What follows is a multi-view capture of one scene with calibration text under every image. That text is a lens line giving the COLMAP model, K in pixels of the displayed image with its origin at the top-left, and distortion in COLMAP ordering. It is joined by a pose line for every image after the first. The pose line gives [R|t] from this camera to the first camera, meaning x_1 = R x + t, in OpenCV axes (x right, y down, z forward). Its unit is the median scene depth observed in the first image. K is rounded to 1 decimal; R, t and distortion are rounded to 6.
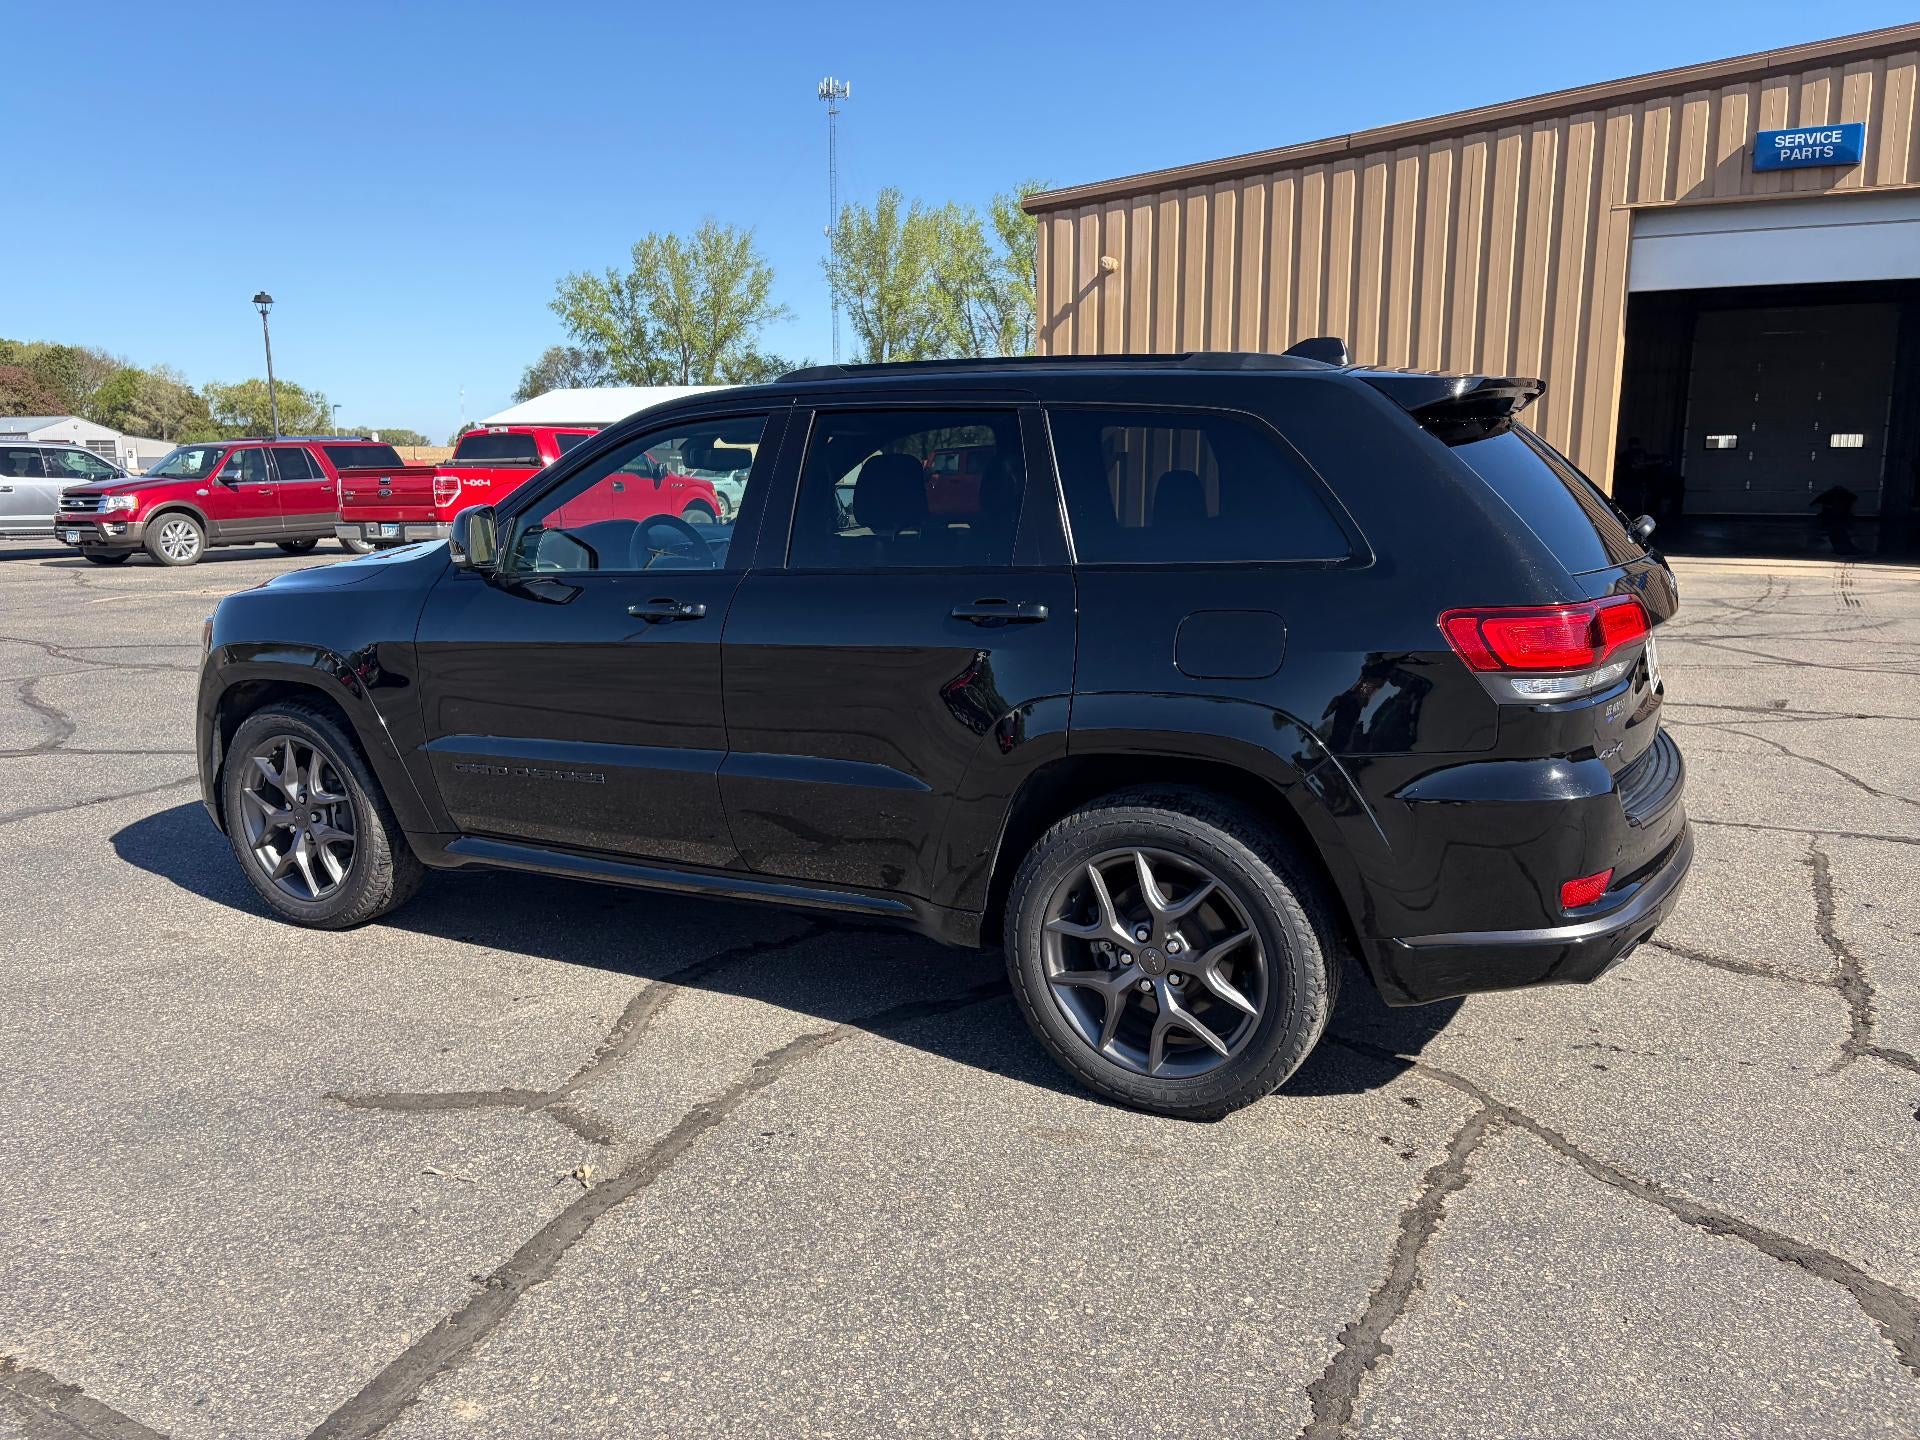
lens RADIAL K [[1442.5, 0, 960.0], [0, 1442.5, 720.0], [0, 0, 1]] dist [0.038871, -0.037138]
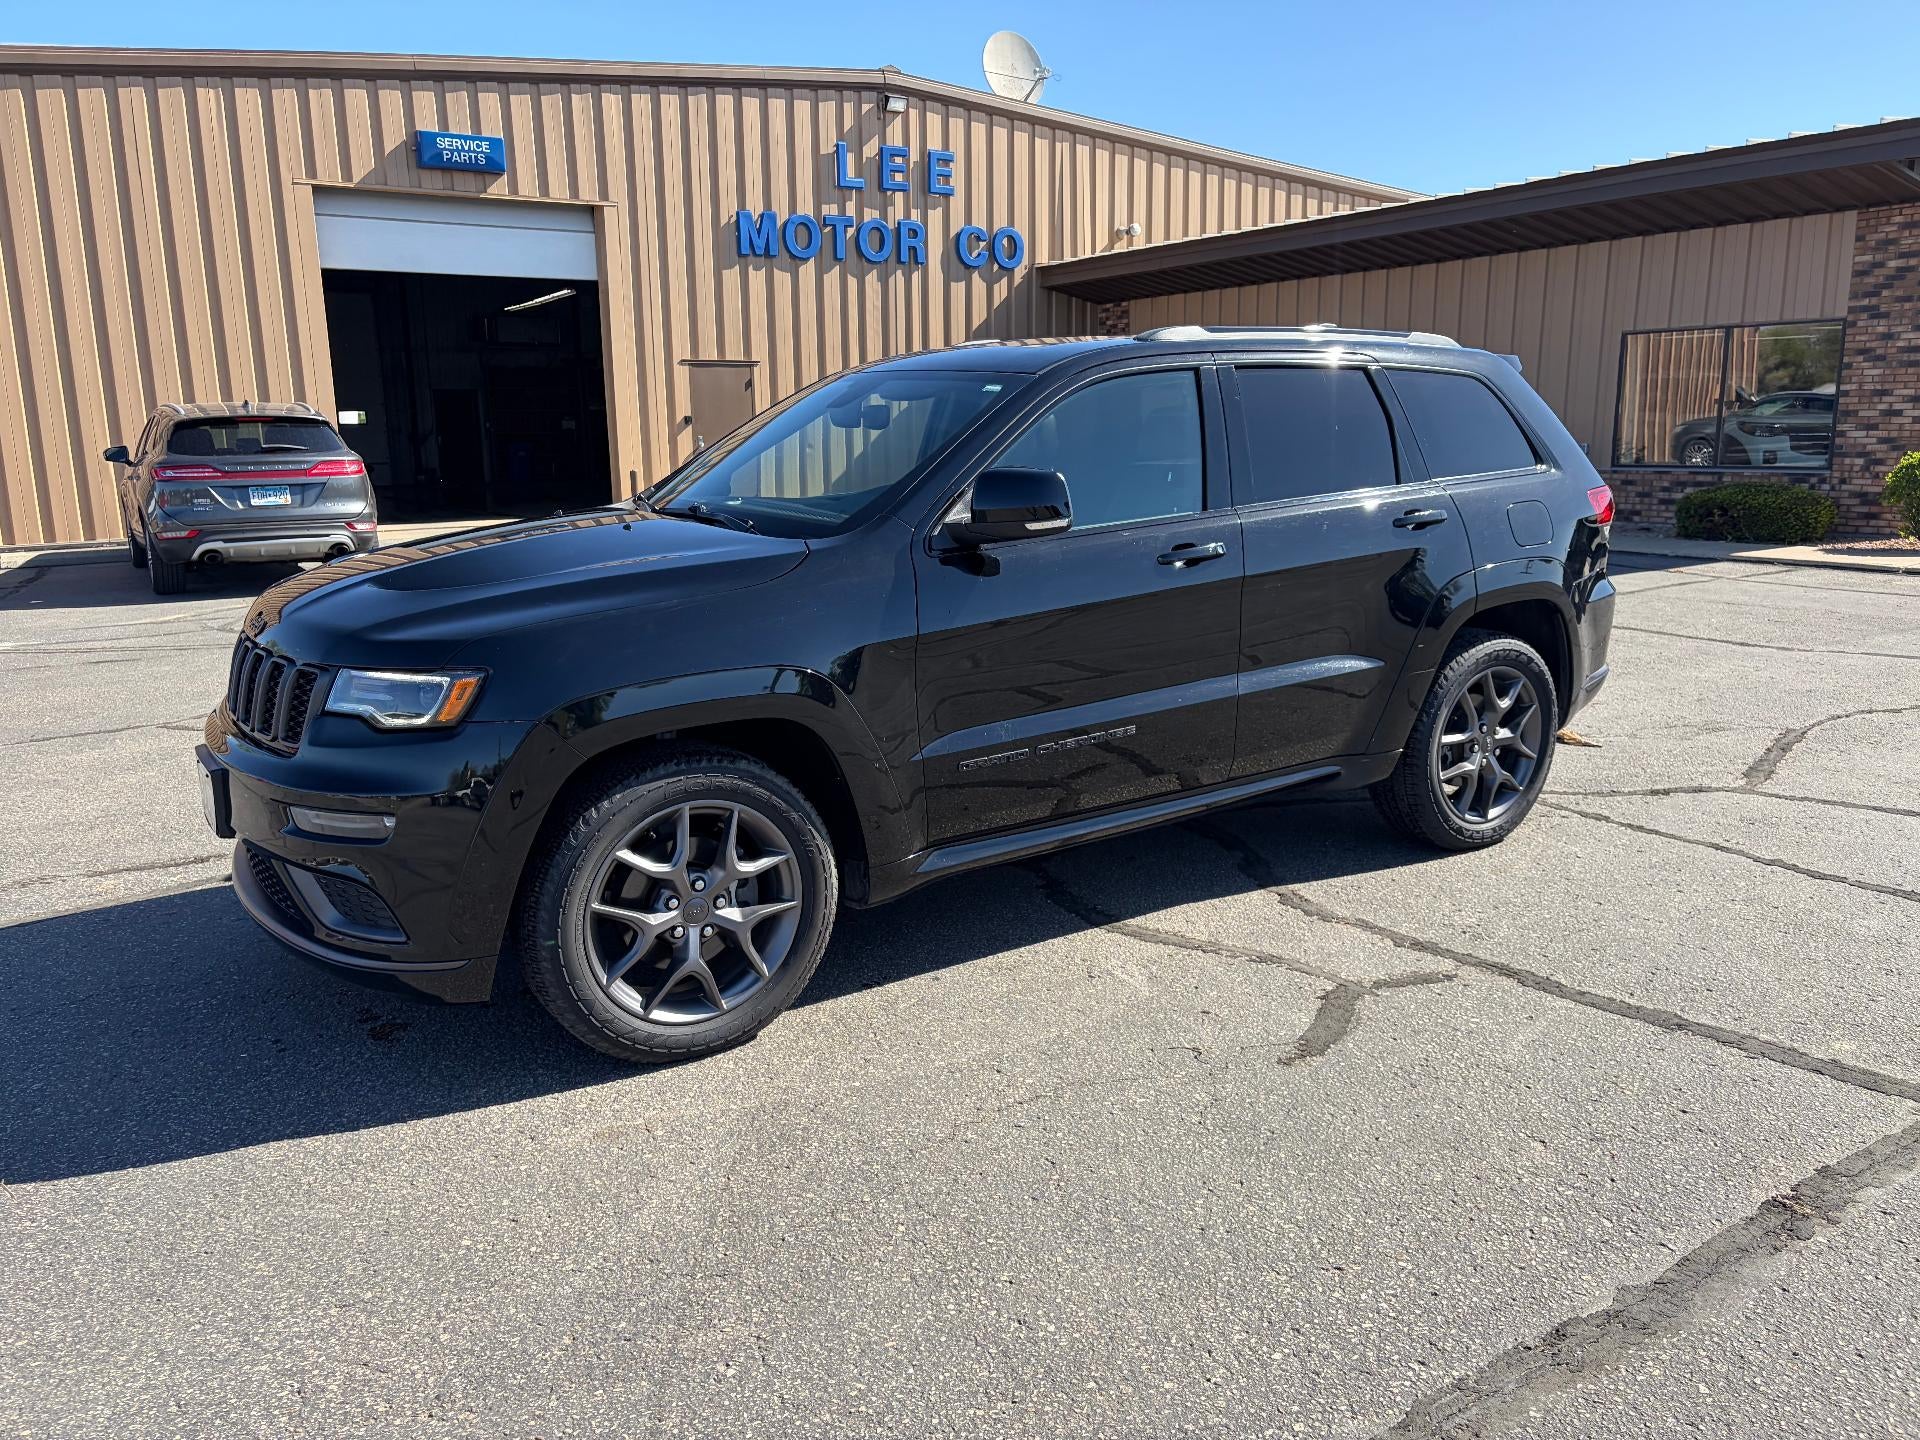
lens RADIAL K [[1442.5, 0, 960.0], [0, 1442.5, 720.0], [0, 0, 1]] dist [0.038871, -0.037138]
pose [[0.481276, -0.186553, 0.856488, -0.270734], [0.173794, 0.978002, 0.115362, -0.024173], [-0.859168, 0.093331, 0.503111, 0.136543]]
